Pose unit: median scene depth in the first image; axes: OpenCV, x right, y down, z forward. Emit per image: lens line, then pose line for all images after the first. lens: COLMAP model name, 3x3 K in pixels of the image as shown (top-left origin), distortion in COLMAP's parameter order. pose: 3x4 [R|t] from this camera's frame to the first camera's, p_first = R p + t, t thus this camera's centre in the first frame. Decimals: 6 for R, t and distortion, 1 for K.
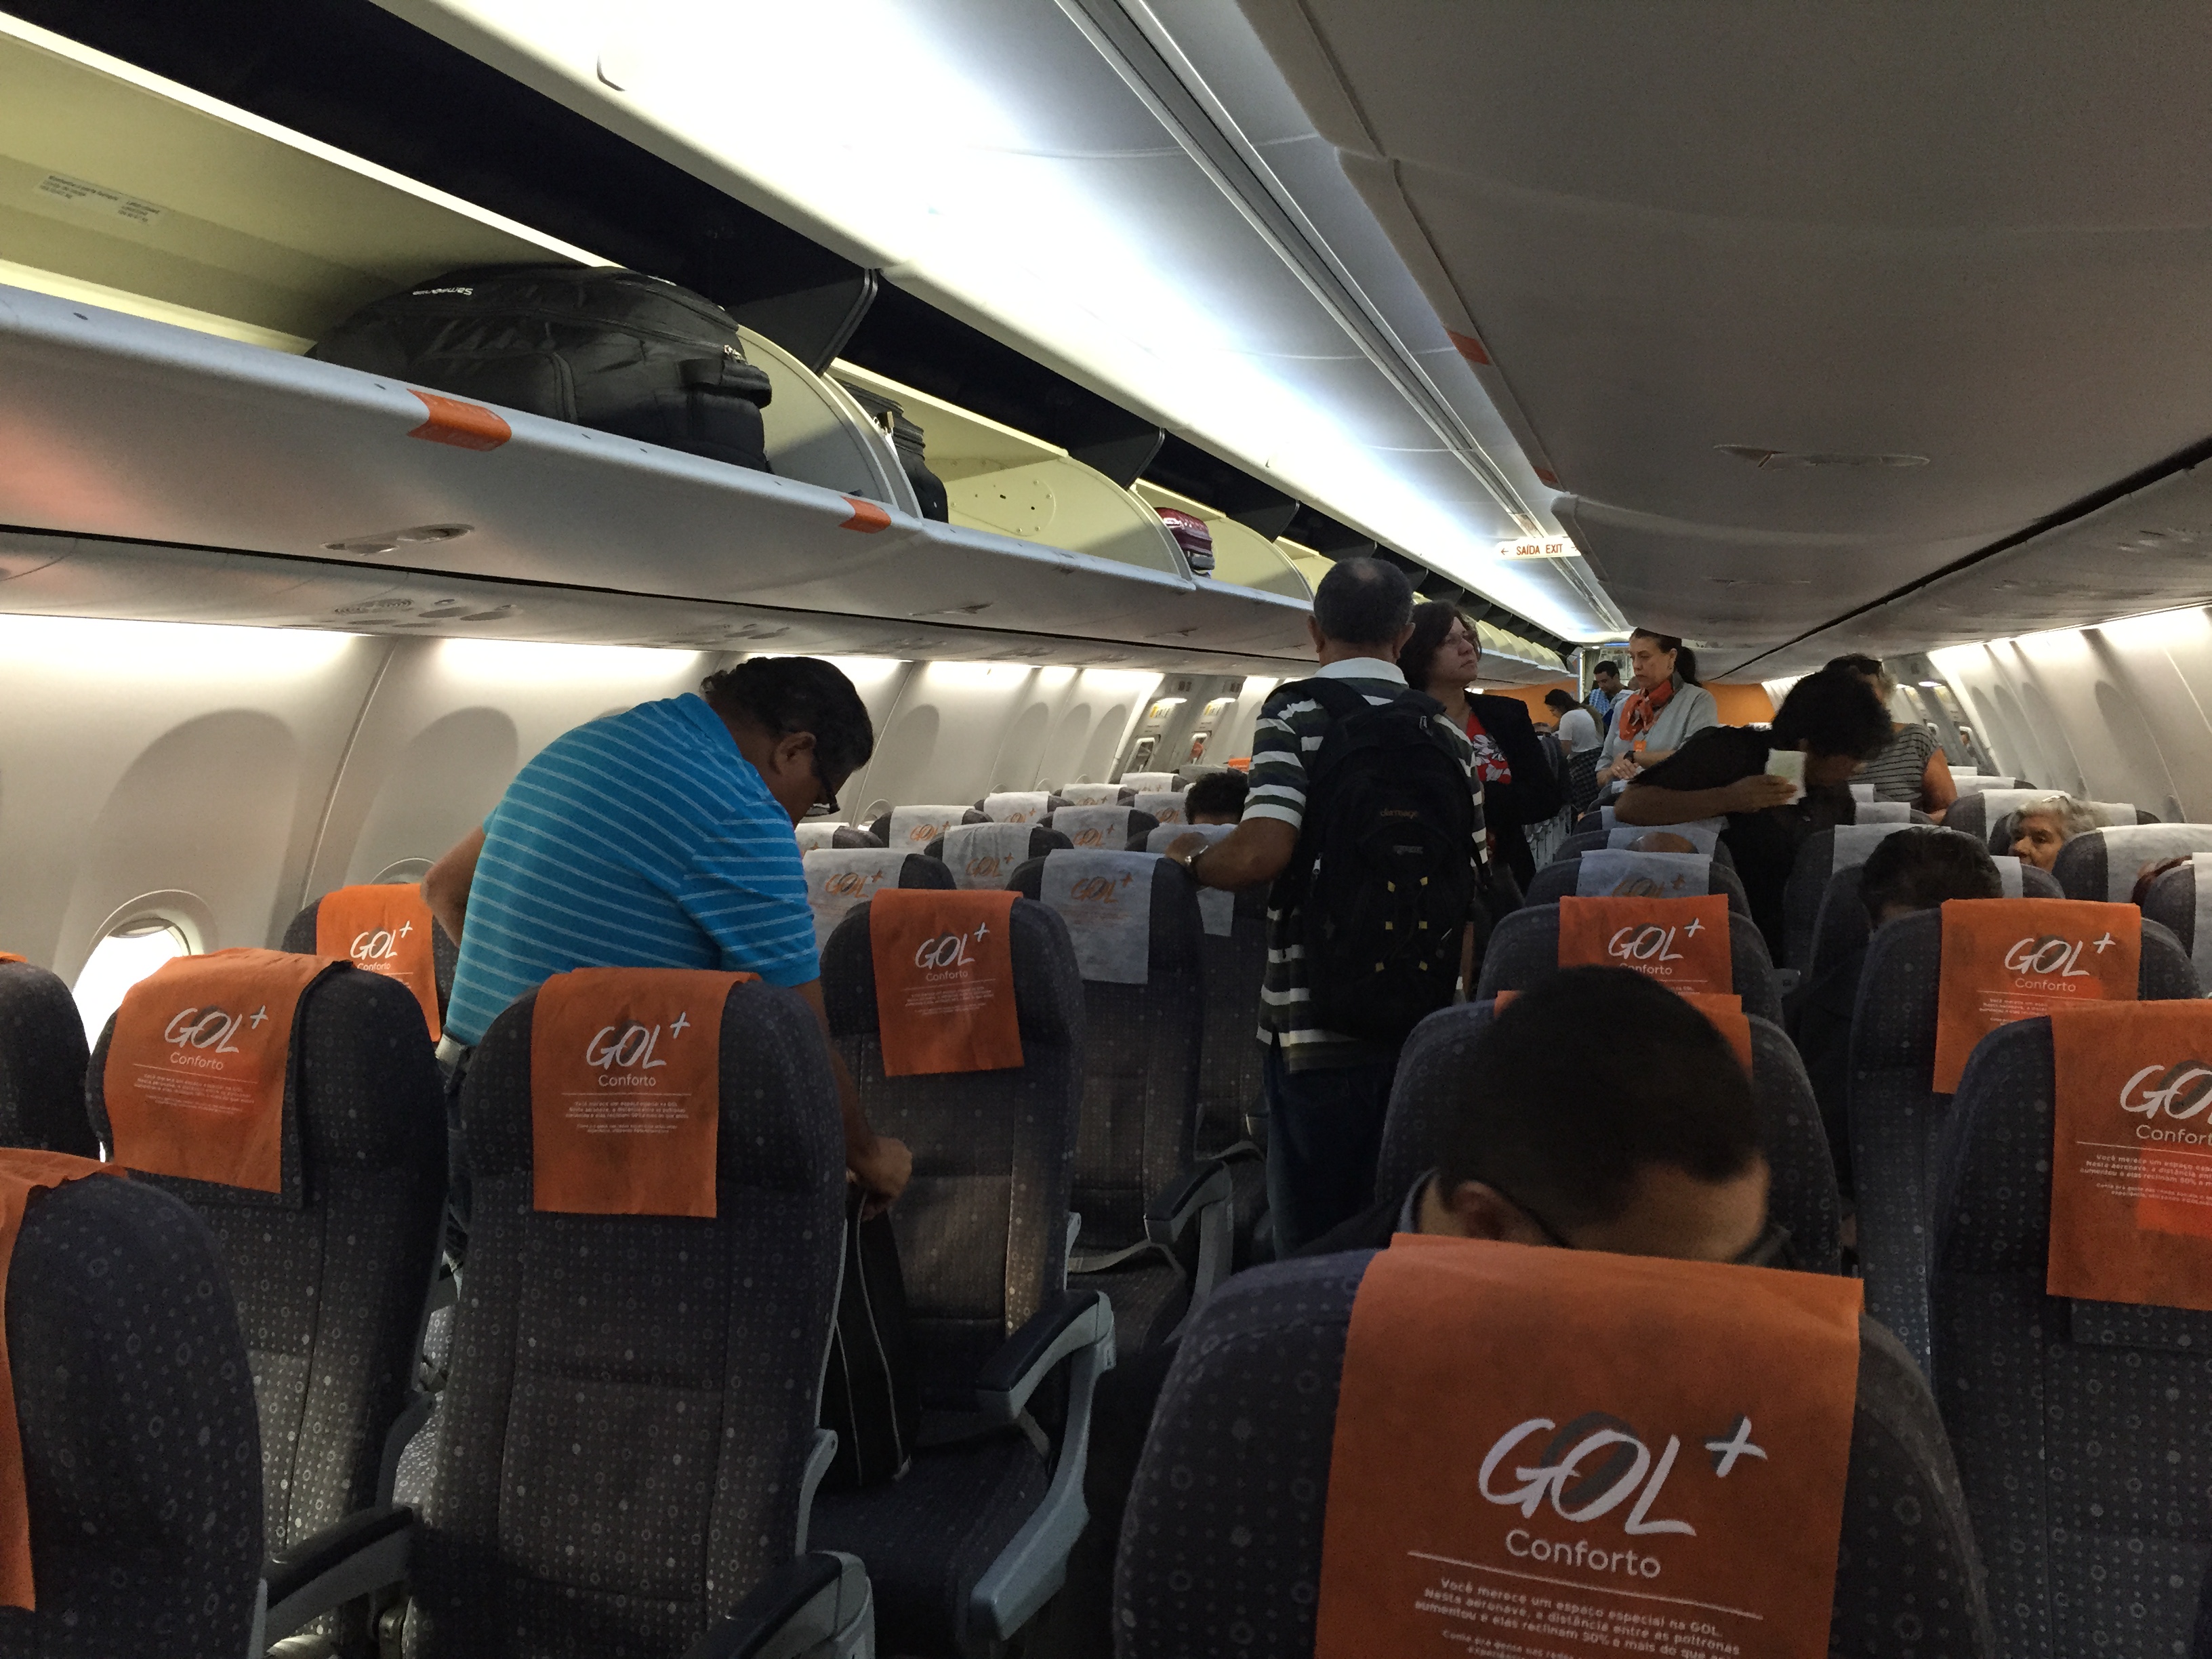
lens RADIAL K [[1893.7, 0, 1113.1], [0, 1893.7, 826.1], [0, 0, 1]] dist [0.080240, -0.089847]
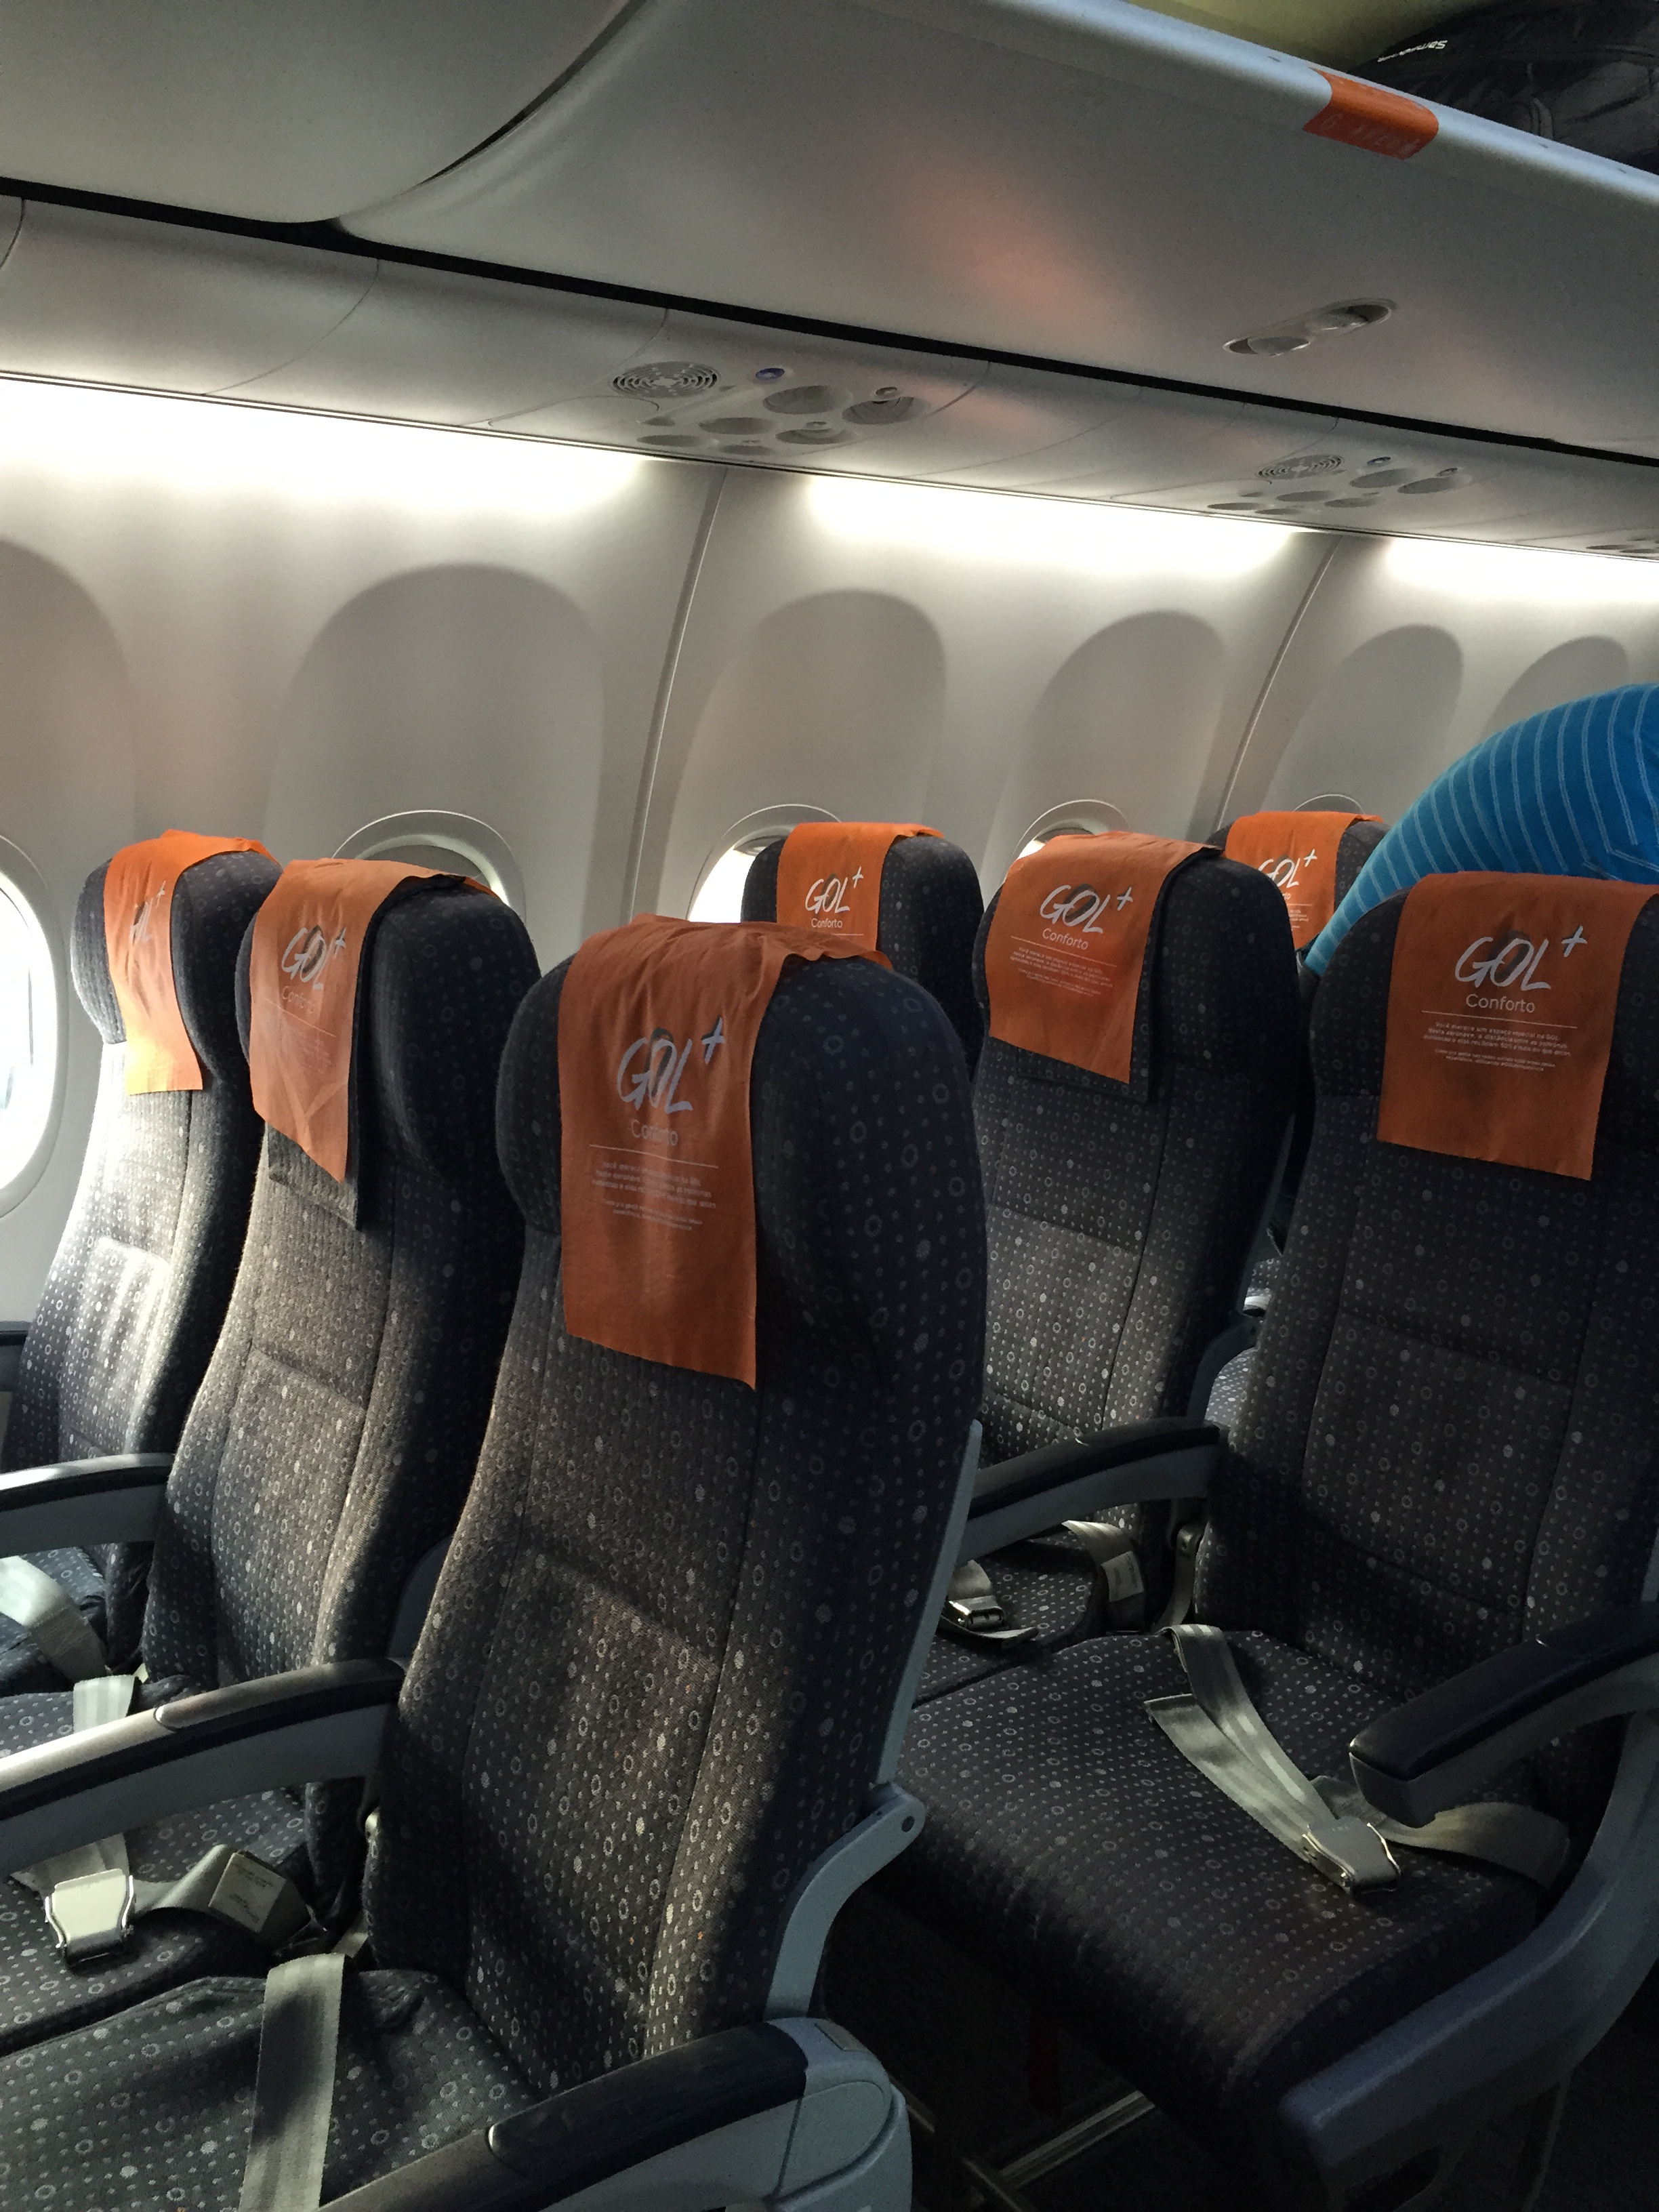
lens RADIAL K [[1893.7, 0, 836.1], [0, 1893.7, 1104.8], [0, 0, 1]] dist [0.080240, -0.089847]
pose [[0.805028, 0.145277, -0.575174, -0.002673], [-0.066043, 0.985471, 0.156474, 0.065515], [0.589550, -0.087980, 0.802926, 0.155281]]
